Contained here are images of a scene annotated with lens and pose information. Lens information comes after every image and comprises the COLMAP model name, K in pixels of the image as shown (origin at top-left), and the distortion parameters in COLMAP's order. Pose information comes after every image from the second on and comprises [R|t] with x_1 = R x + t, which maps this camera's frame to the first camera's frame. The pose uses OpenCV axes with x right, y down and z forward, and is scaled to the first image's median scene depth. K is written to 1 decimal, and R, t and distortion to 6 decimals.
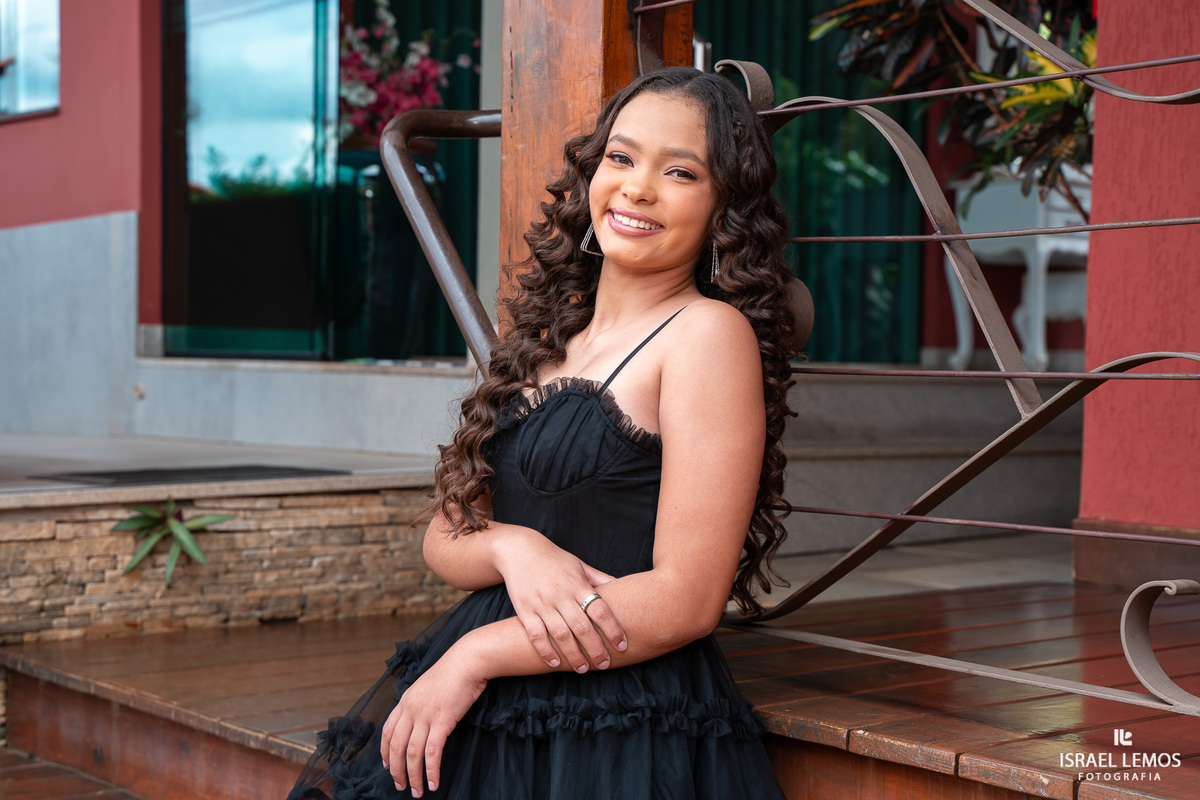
lens RADIAL K [[2087.5, 0, 596.8], [0, 2087.5, 393.6], [0, 0, 1]] dist [0.227020, 0.000000]
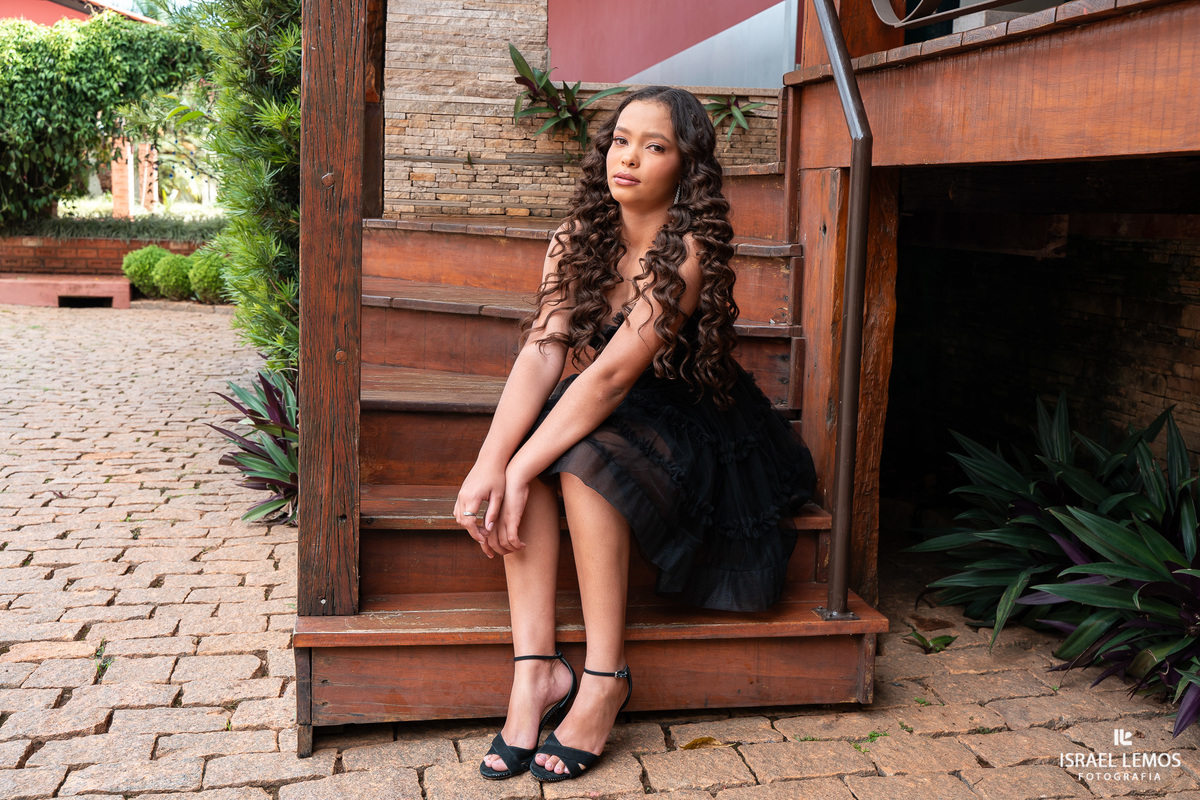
lens RADIAL K [[1282.5, 0, 601.1], [0, 1282.5, 392.9], [0, 0, 1]] dist [-0.006965, 0.000000]
pose [[0.895391, 0.078974, -0.438221, 0.351799], [-0.024569, 0.991410, 0.128466, 0.307338], [0.444602, -0.104260, 0.889640, -0.035232]]
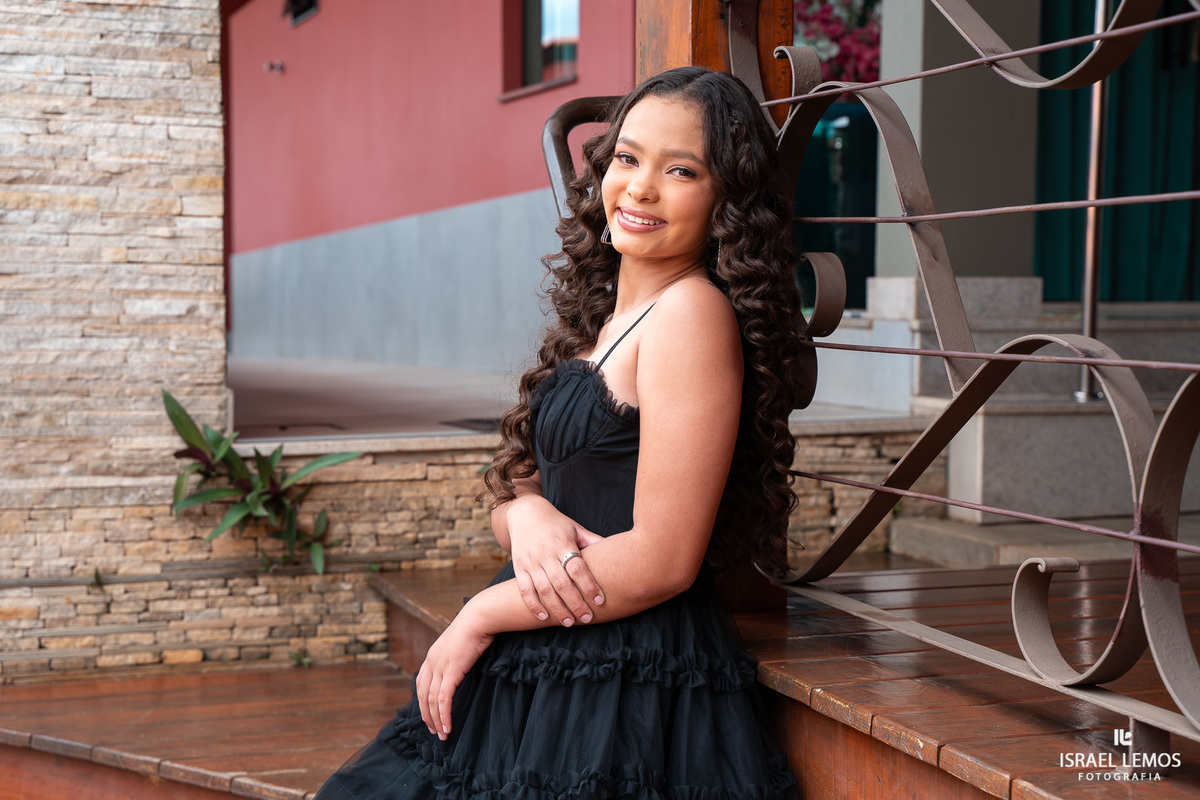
lens RADIAL K [[2087.5, 0, 606.2], [0, 2087.5, 404.8], [0, 0, 1]] dist [0.227020, 0.000000]
pose [[0.950516, 0.011426, -0.310466, 0.332946], [0.000501, 0.999266, 0.038310, -0.025135], [0.310675, -0.036570, 0.949812, -0.045318]]
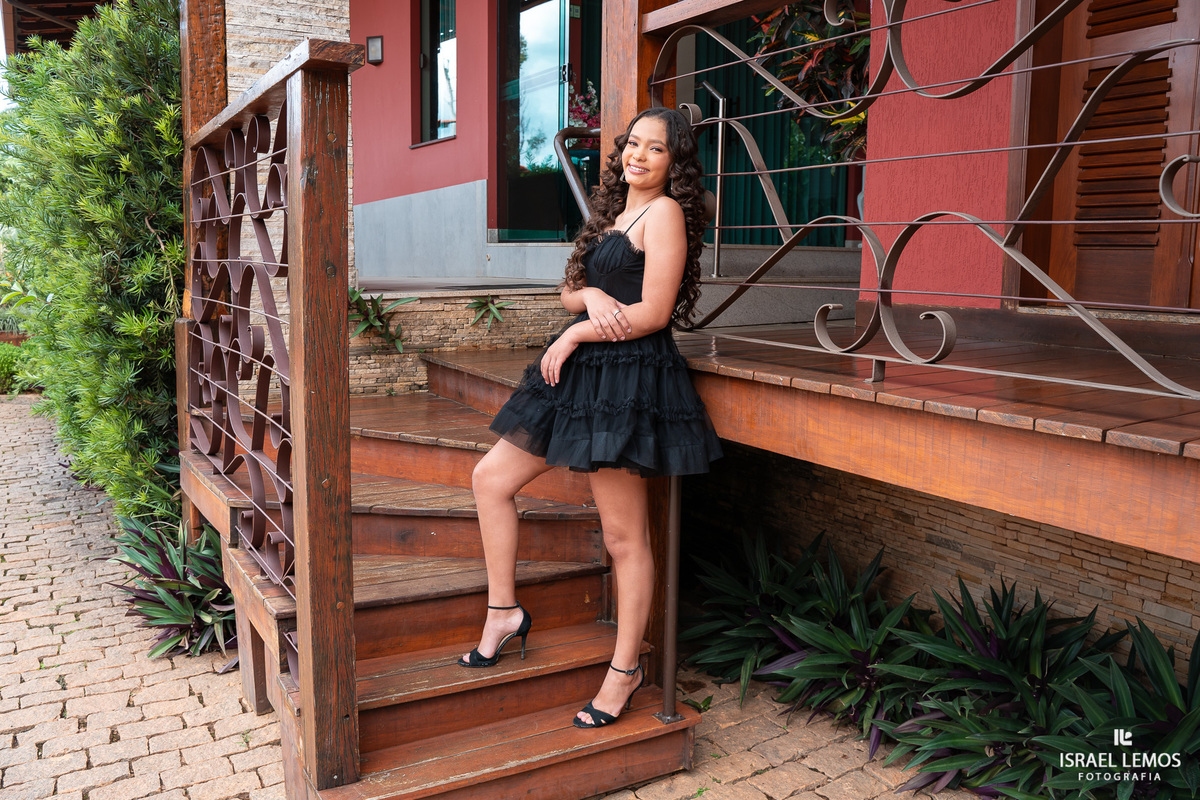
lens RADIAL K [[980.0, 0, 604.9], [0, 980.0, 401.6], [0, 0, 1]] dist [-0.095725, 0.065320]
pose [[0.993465, 0.014628, -0.113194, 0.113019], [0.000695, 0.990959, 0.134164, 0.039016], [0.114134, -0.133366, 0.984473, -0.208523]]
